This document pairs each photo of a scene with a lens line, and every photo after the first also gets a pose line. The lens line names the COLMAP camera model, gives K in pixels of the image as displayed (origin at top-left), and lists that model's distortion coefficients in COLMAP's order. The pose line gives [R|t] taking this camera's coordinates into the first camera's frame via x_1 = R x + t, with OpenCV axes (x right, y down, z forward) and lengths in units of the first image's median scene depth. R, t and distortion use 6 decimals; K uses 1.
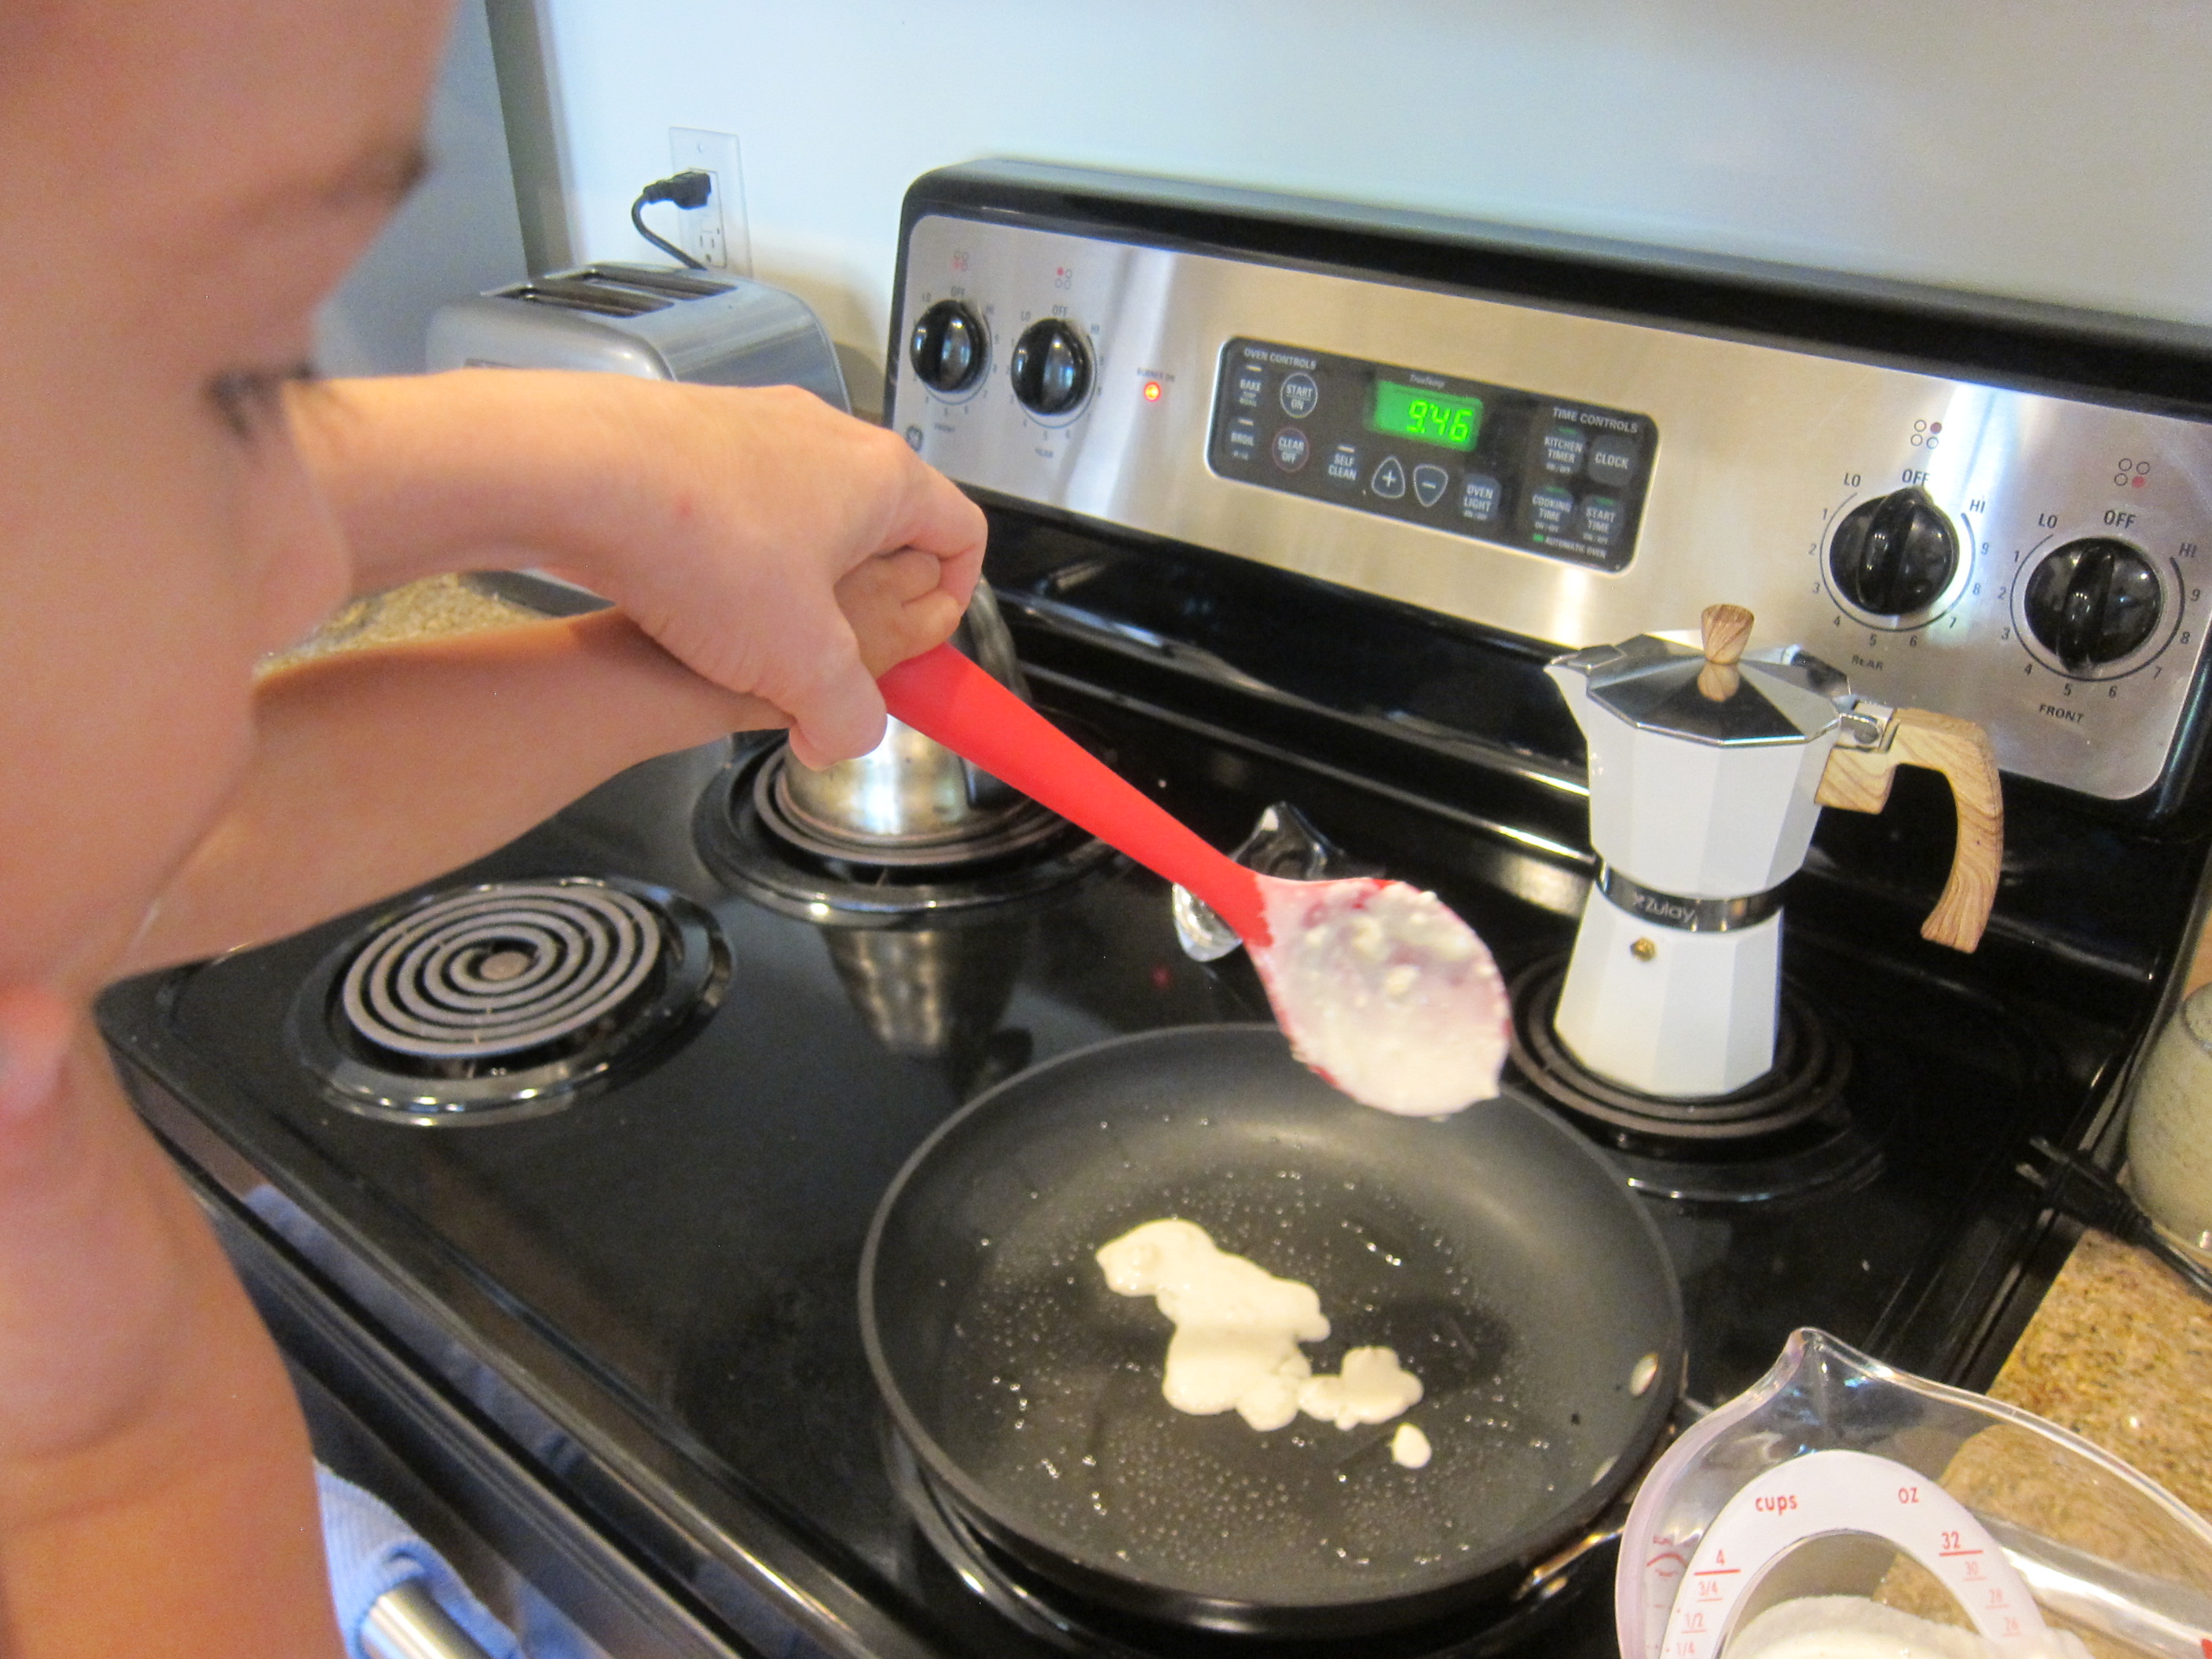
lens RADIAL K [[1849.9, 0, 1106.0], [0, 1849.9, 829.5], [0, 0, 1]] dist [-0.057170, 0.012814]
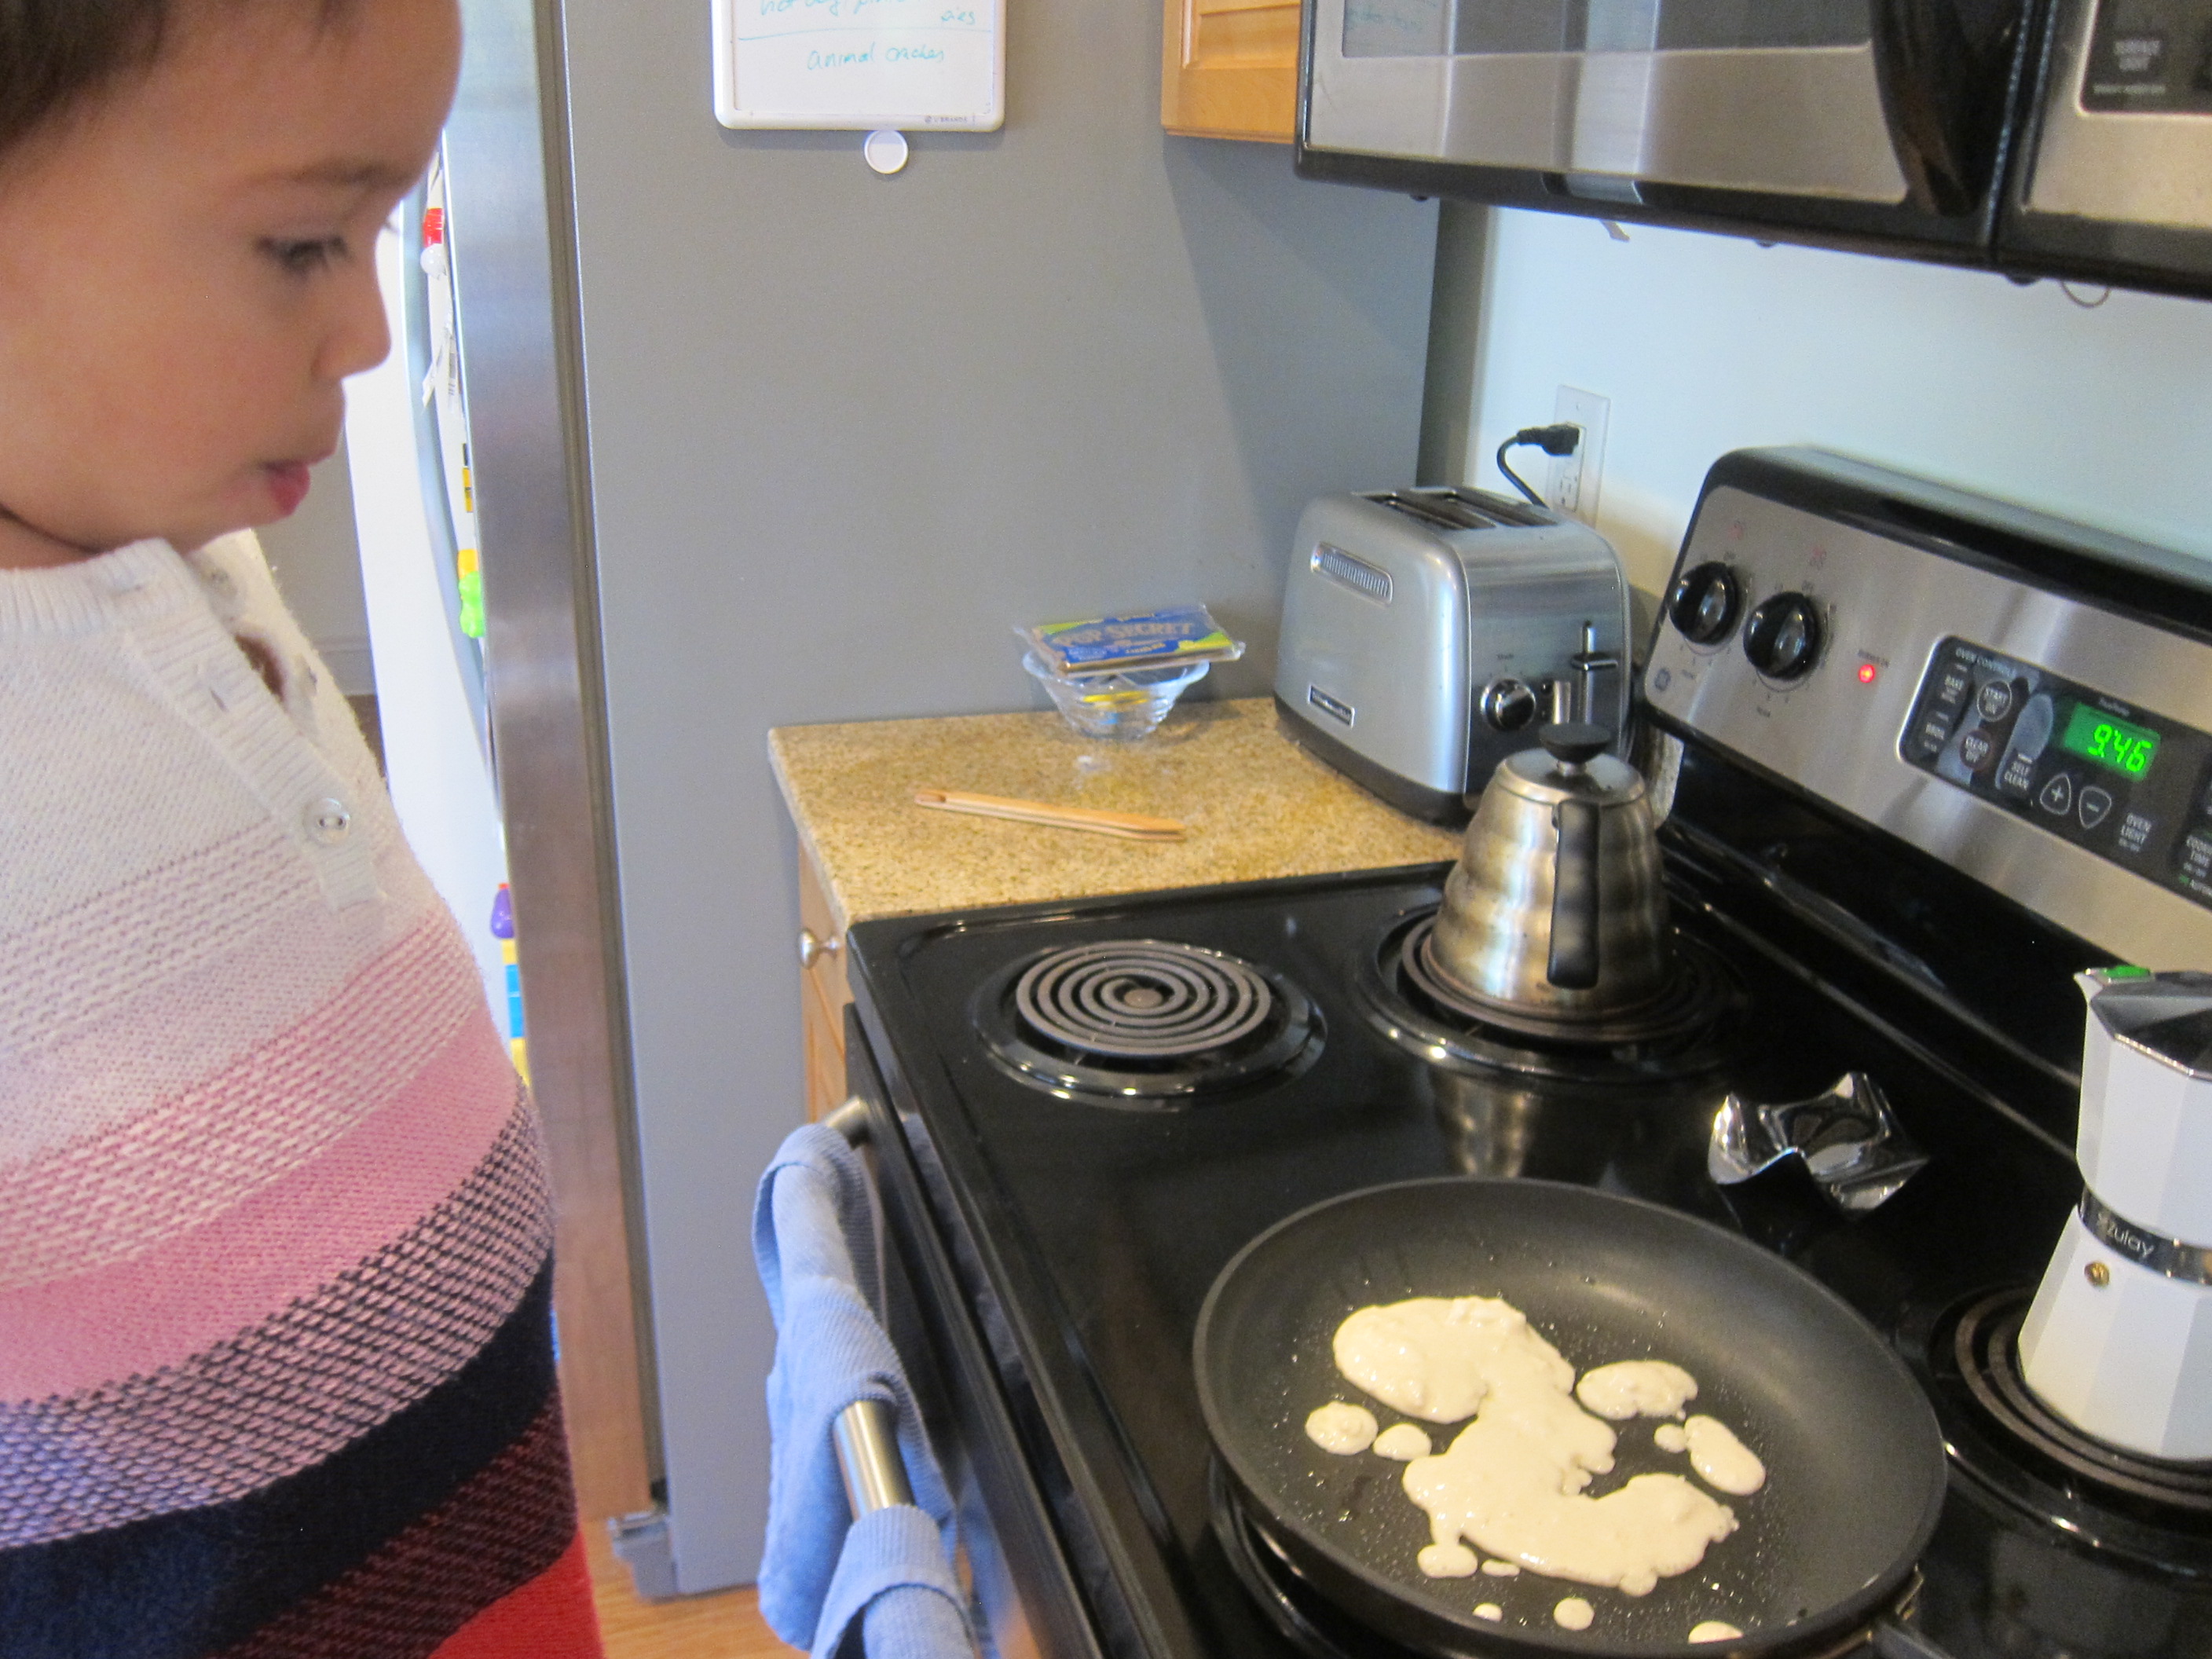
lens RADIAL K [[1849.9, 0, 1106.0], [0, 1849.9, 829.5], [0, 0, 1]] dist [-0.057170, 0.012814]
pose [[0.844439, 0.238618, -0.479566, 0.193702], [-0.302534, 0.951287, -0.059382, 0.043775], [0.442035, 0.195230, 0.875494, -0.096190]]
